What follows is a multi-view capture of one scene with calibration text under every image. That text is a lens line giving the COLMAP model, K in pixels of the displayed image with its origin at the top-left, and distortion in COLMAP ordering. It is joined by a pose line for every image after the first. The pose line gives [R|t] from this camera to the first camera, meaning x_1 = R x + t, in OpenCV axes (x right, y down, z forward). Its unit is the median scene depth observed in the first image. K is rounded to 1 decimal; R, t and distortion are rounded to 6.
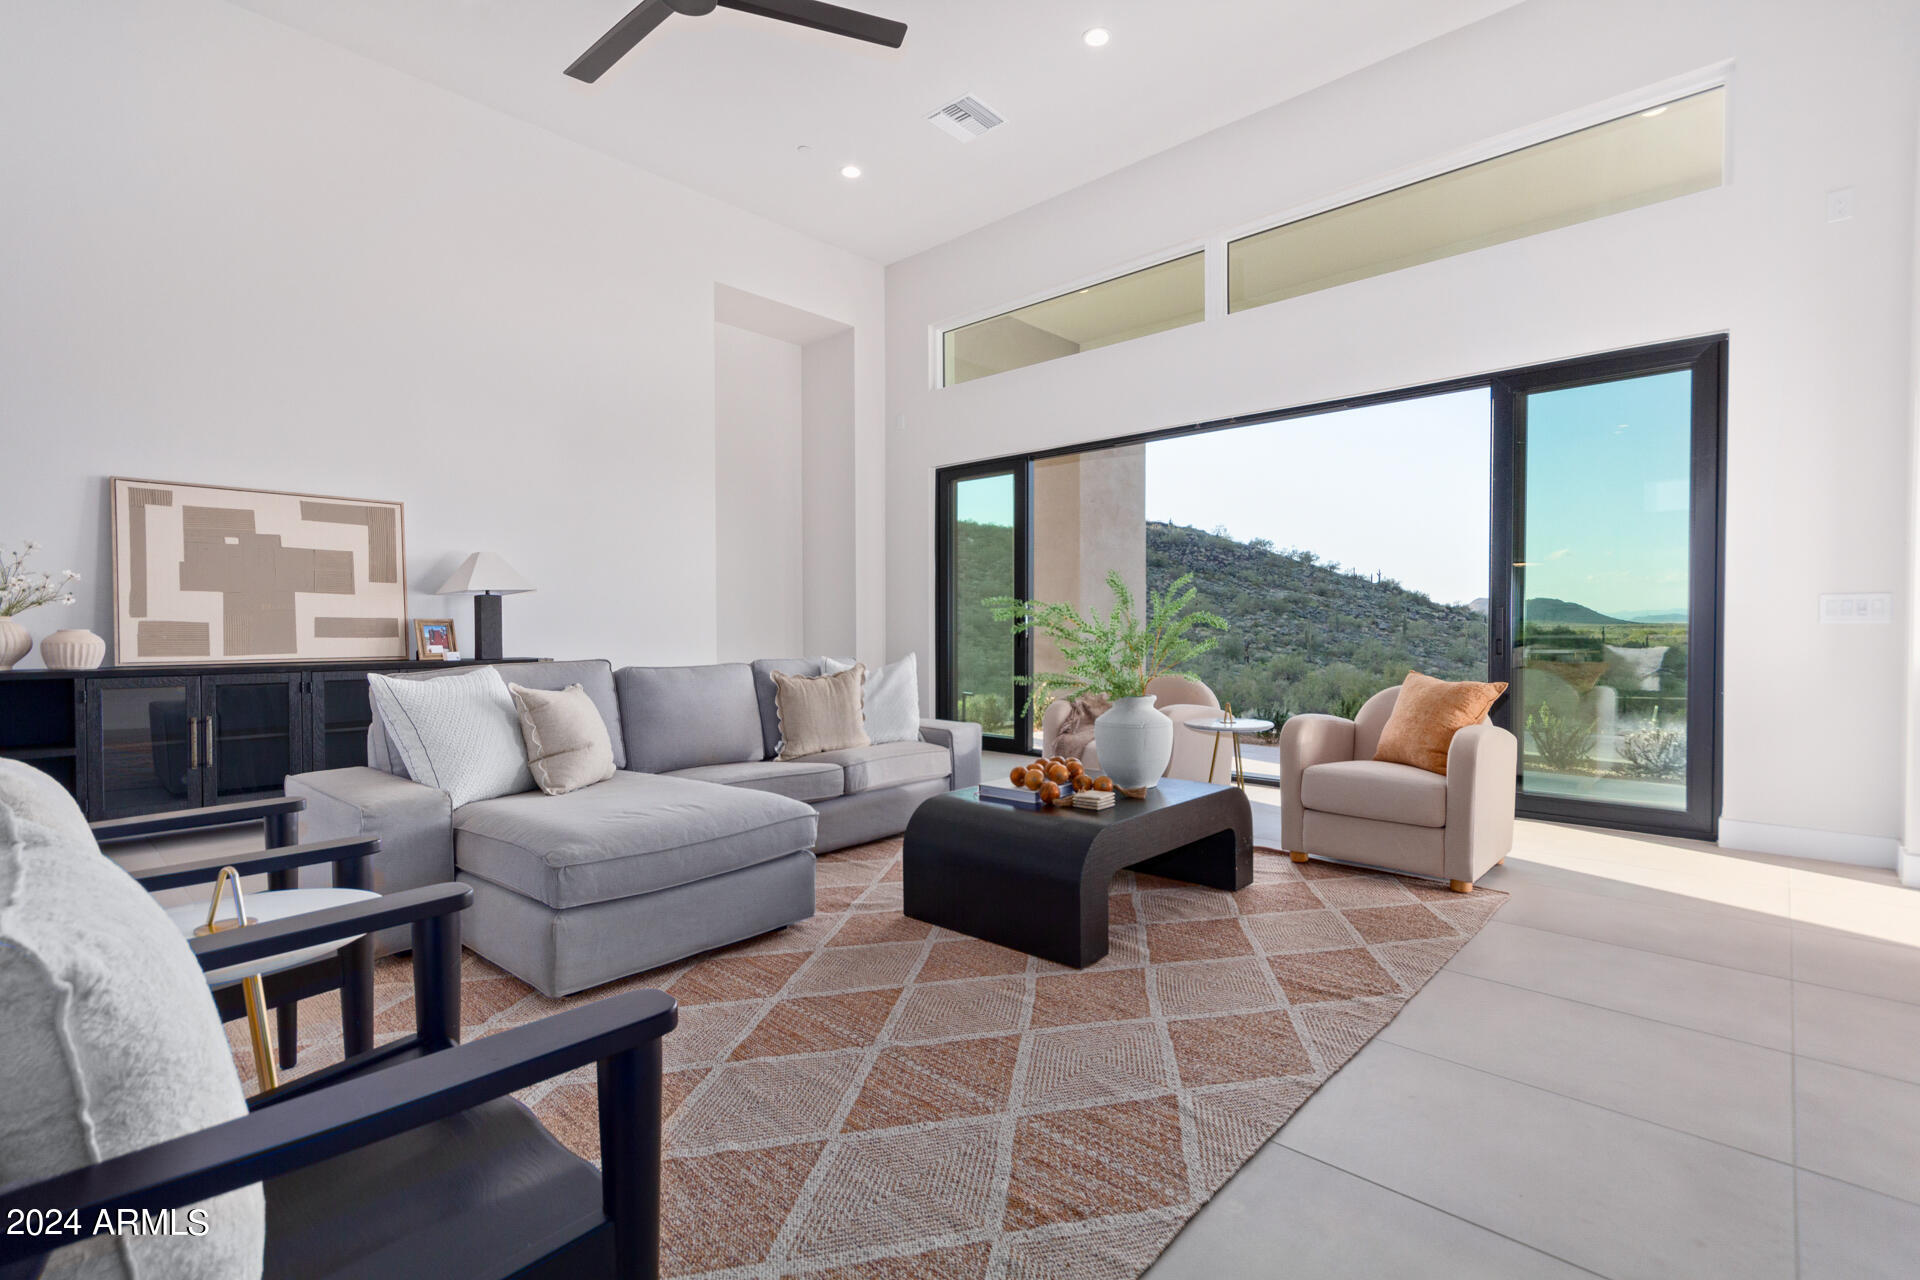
lens RADIAL K [[888.5, 0, 973.5], [0, 888.5, 637.6], [0, 0, 1]] dist [0.003635, 0.000597]
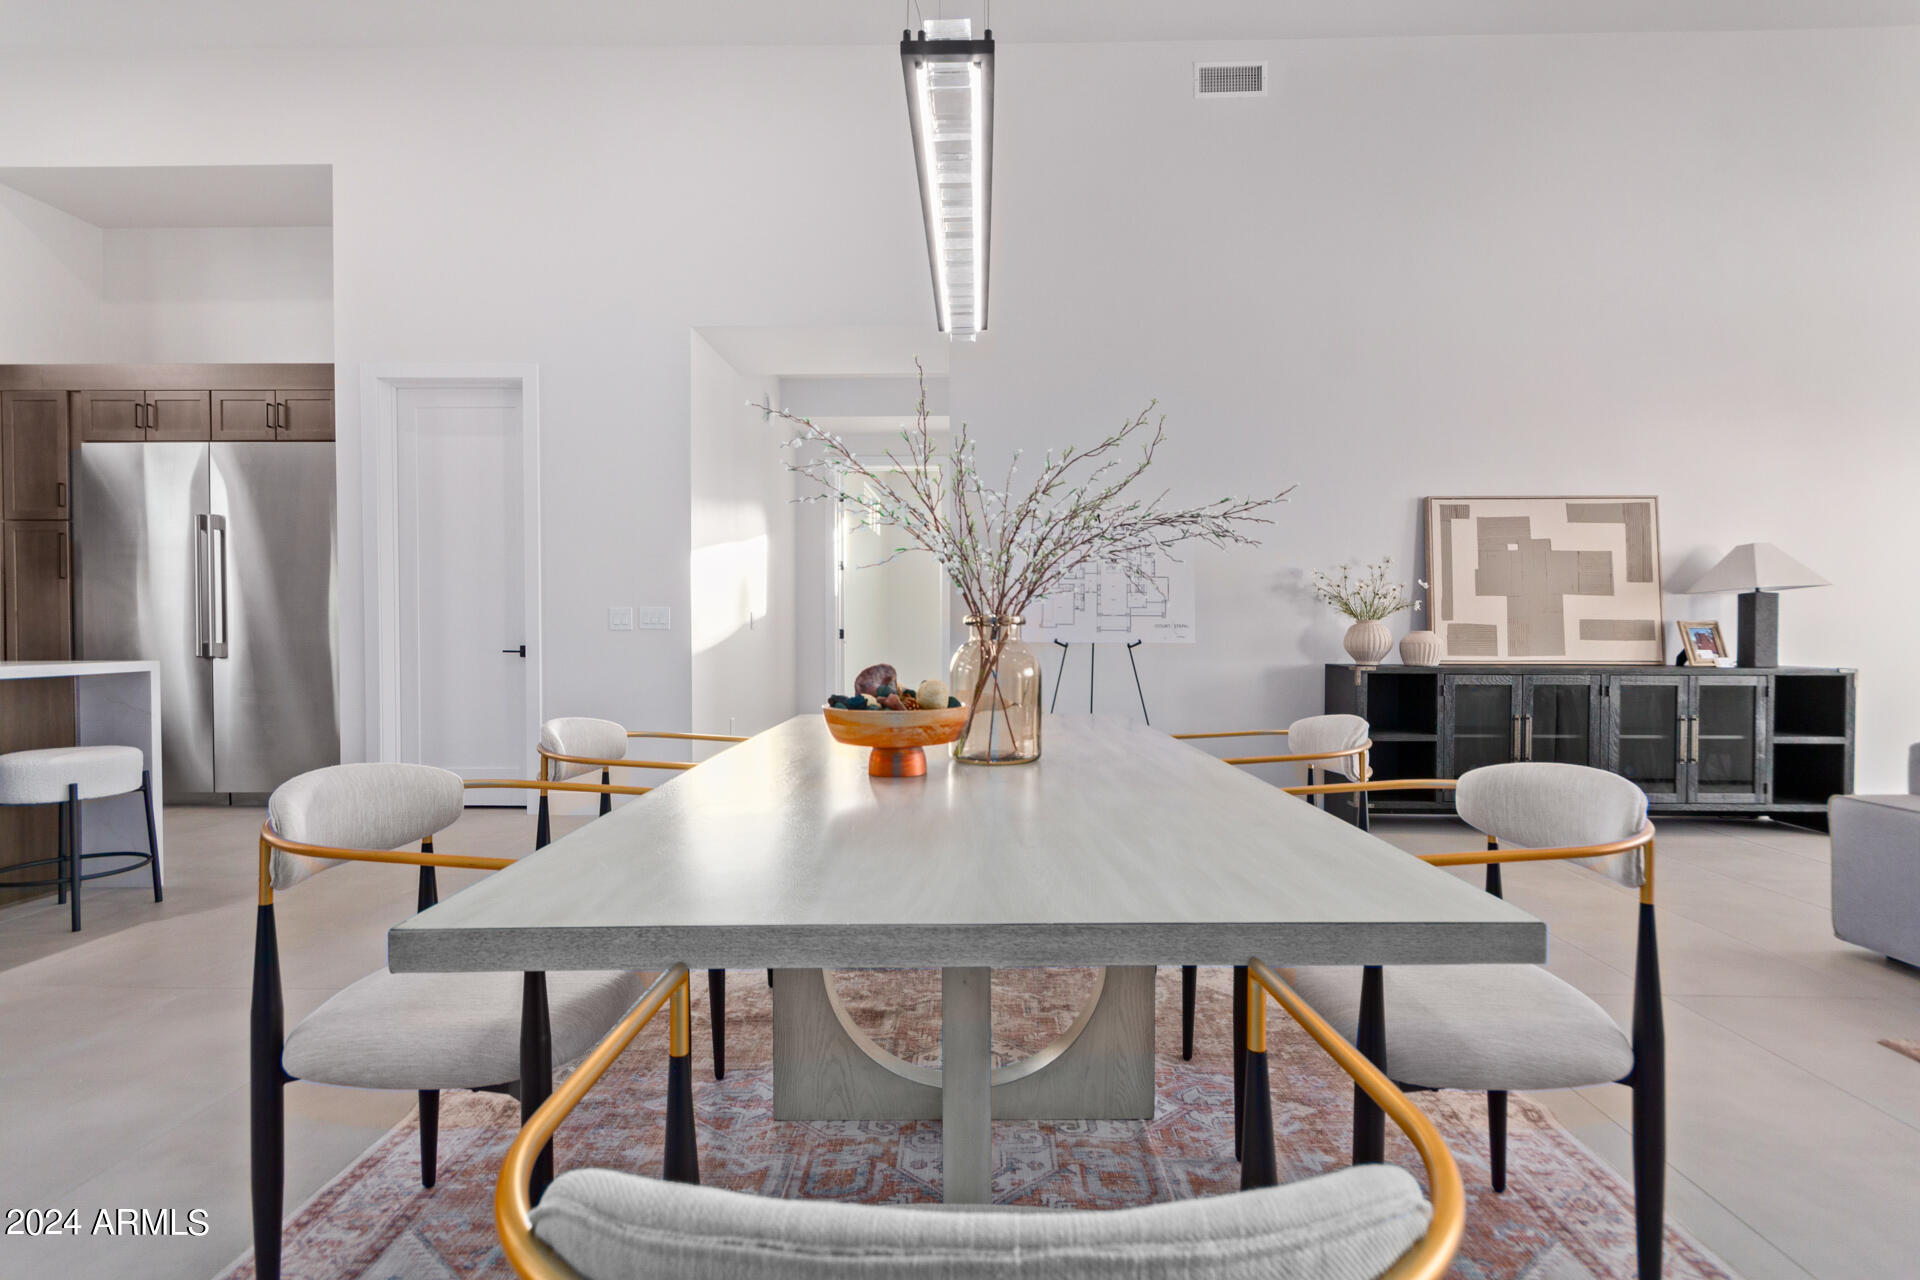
lens RADIAL K [[888.5, 0, 969.3], [0, 888.5, 644.0], [0, 0, 1]] dist [0.003635, 0.000597]
pose [[0.658615, 0.014838, -0.752334, -0.477390], [-0.012078, 0.999885, 0.009147, 0.003671], [0.752383, 0.003062, 0.658719, -0.176894]]
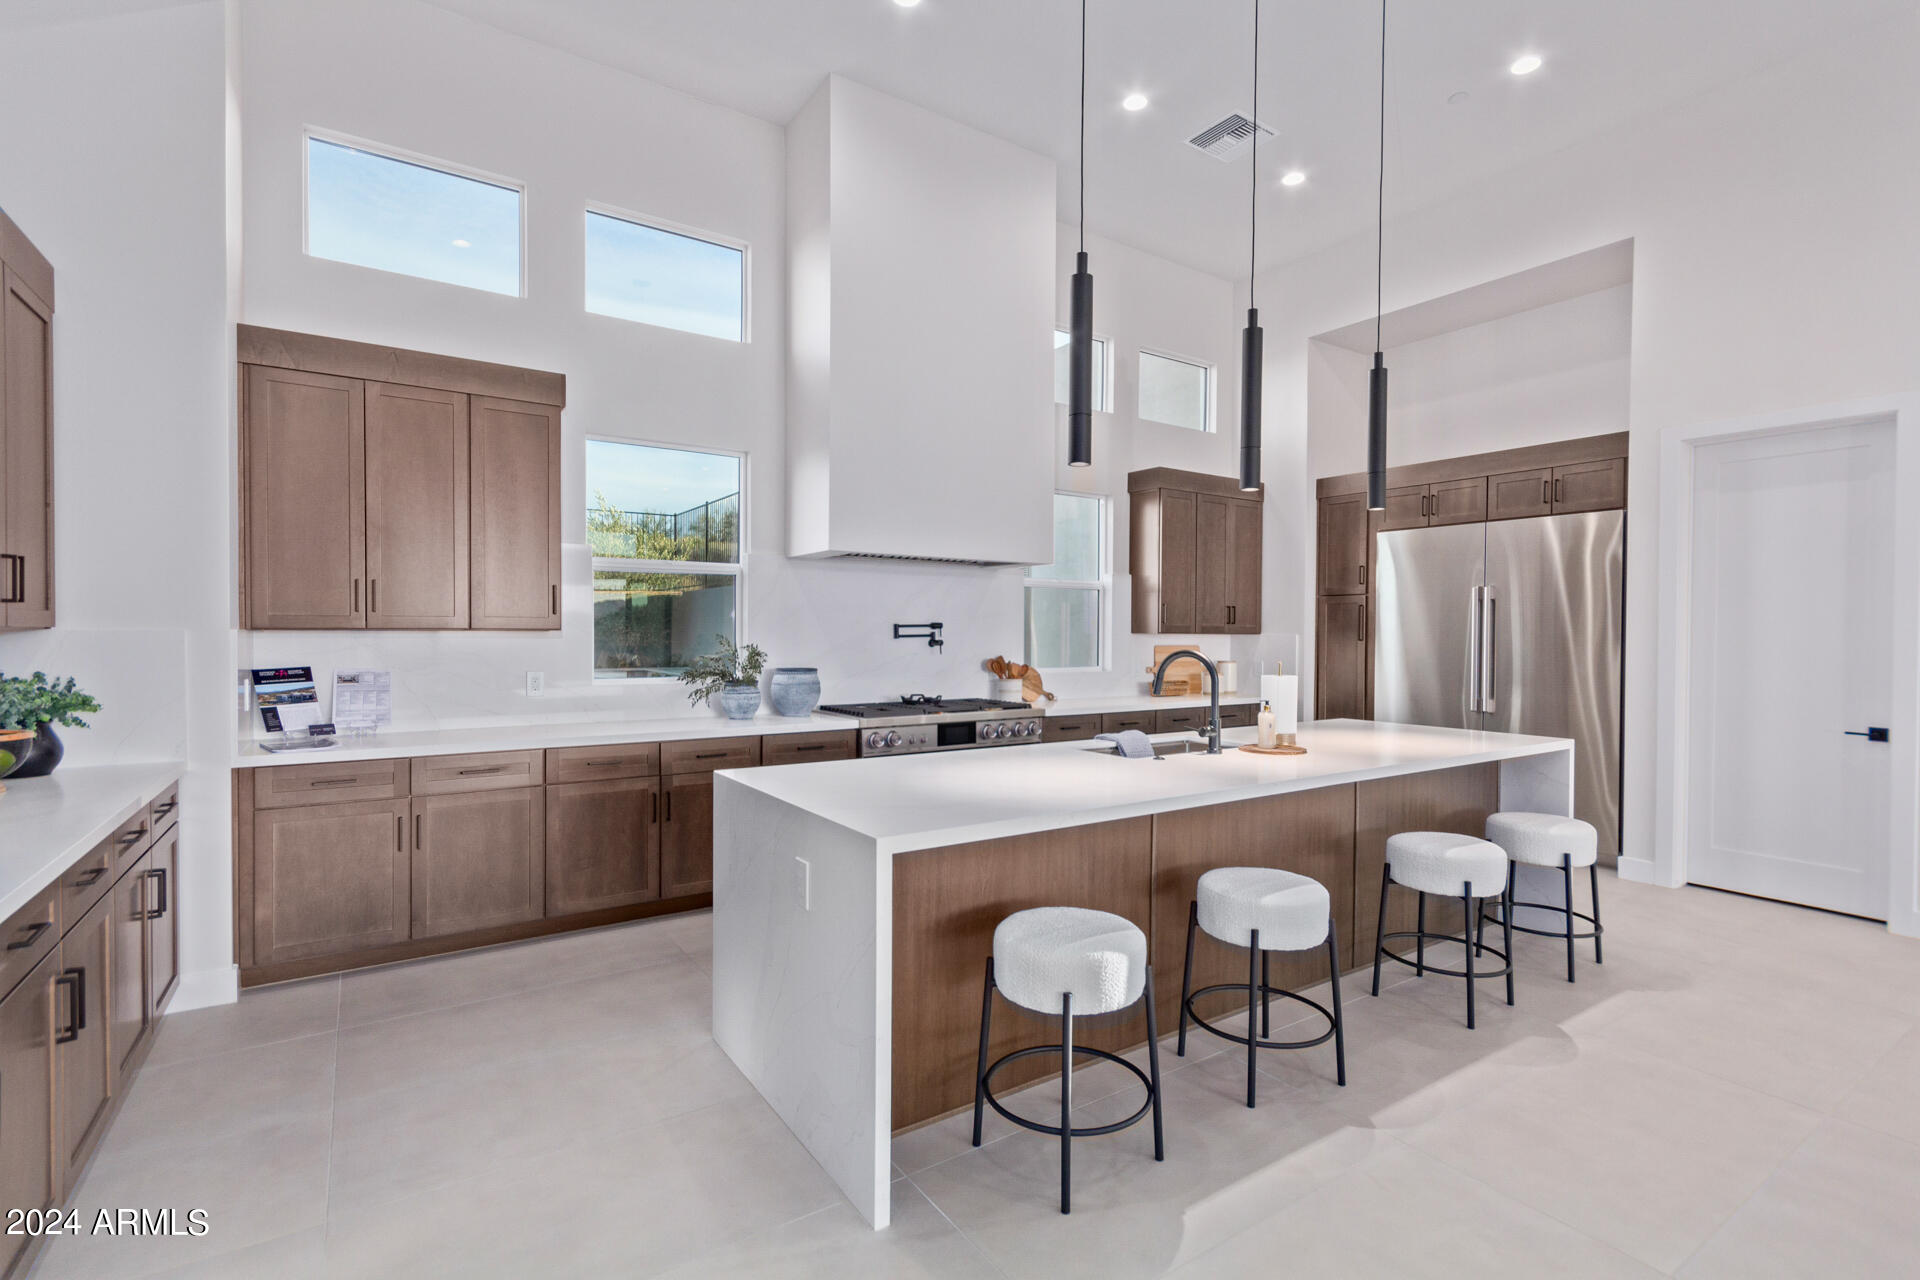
lens RADIAL K [[888.5, 0, 966.7], [0, 888.5, 644.2], [0, 0, 1]] dist [0.003635, 0.000597]
pose [[-0.235309, 0.015089, -0.971803, -0.550956], [-0.019561, 0.999603, 0.020257, -0.067221], [0.971724, 0.023776, -0.234921, -0.582519]]
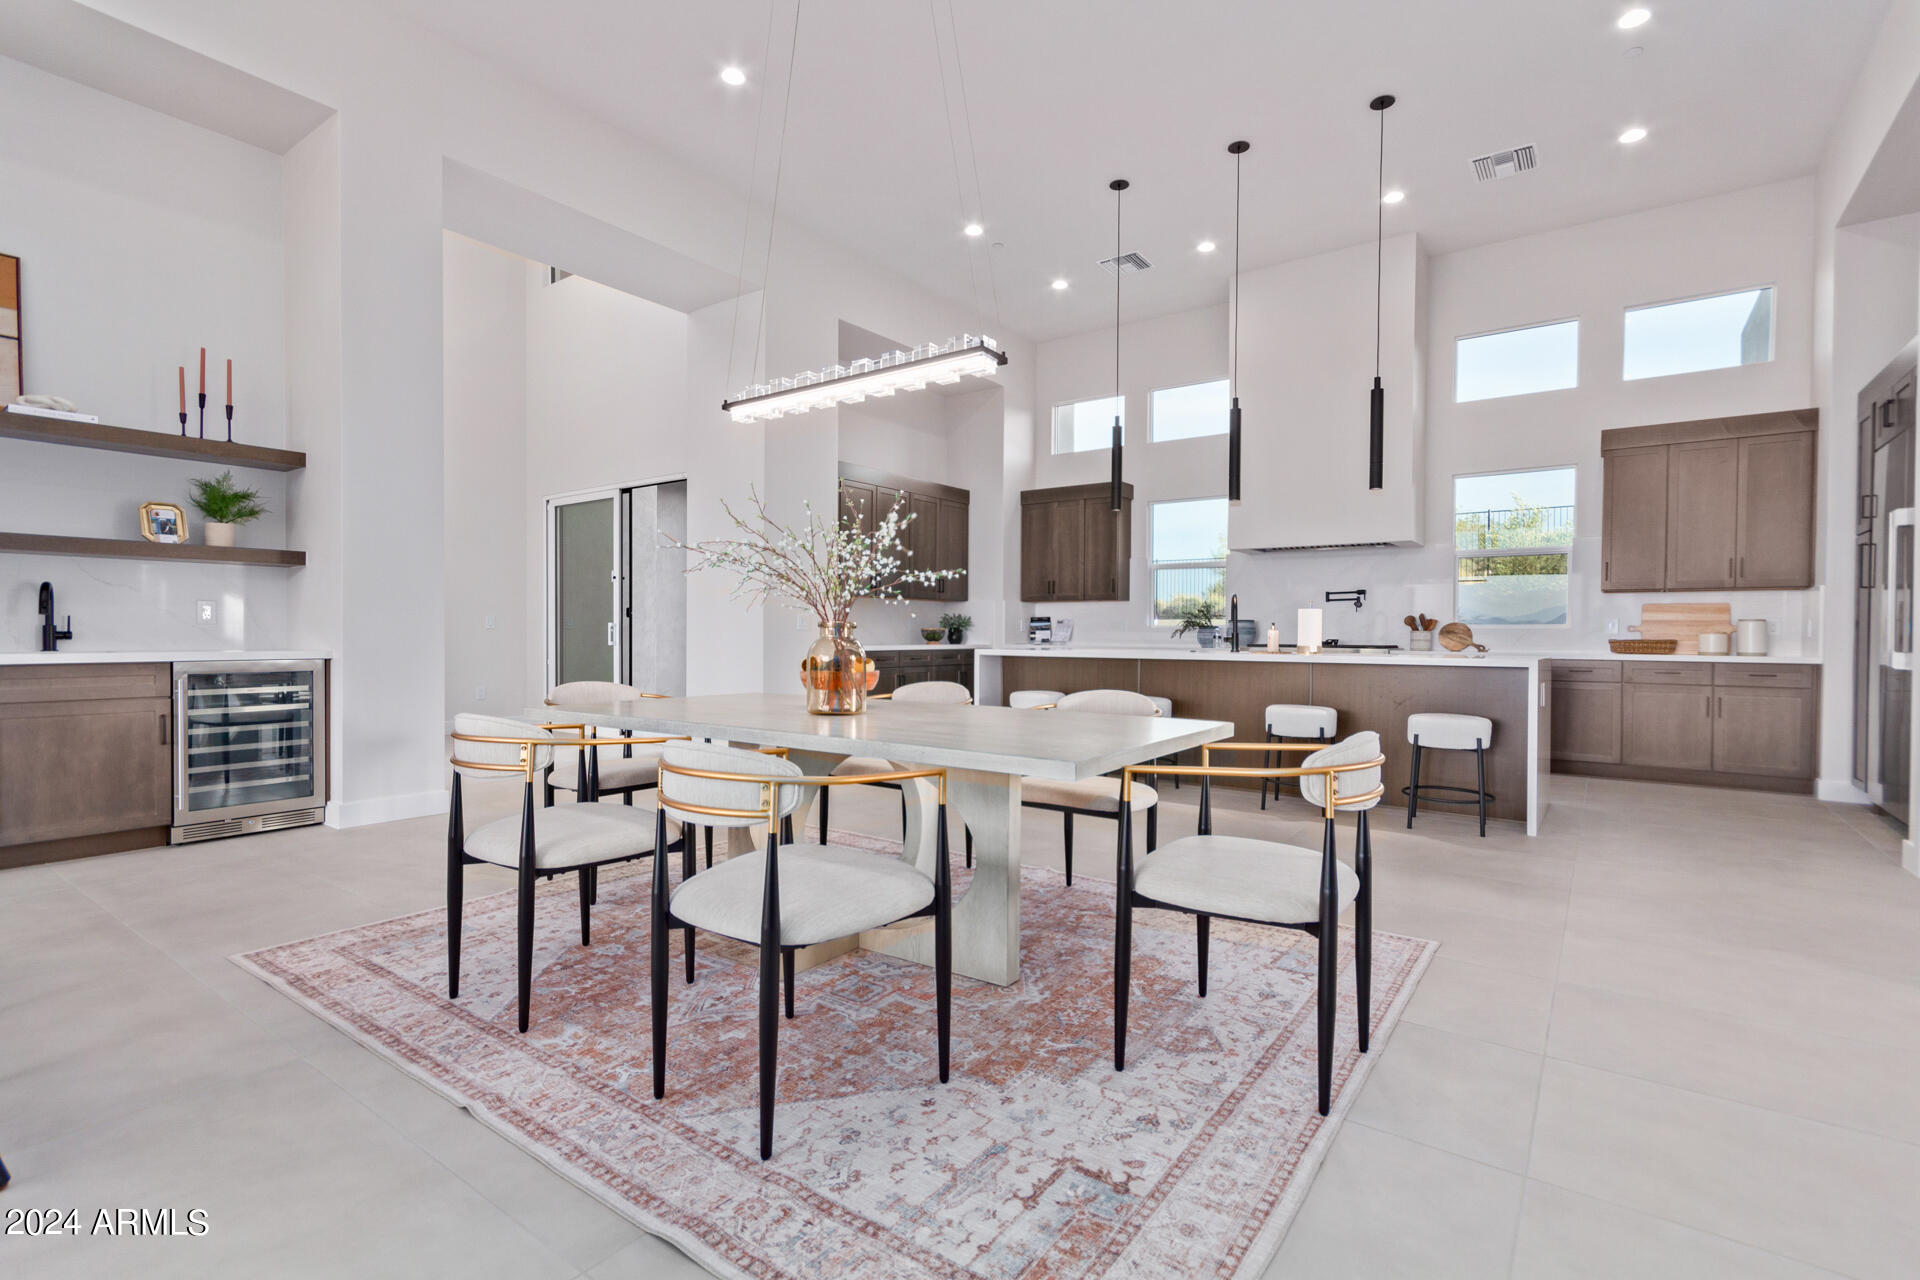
lens RADIAL K [[888.5, 0, 968.2], [0, 888.5, 643.1], [0, 0, 1]] dist [0.003635, 0.000597]
pose [[-0.993972, -0.002324, -0.109611, -0.802764], [-0.005446, 0.999588, 0.028189, -0.010716], [0.109501, 0.028616, -0.993575, 0.753601]]
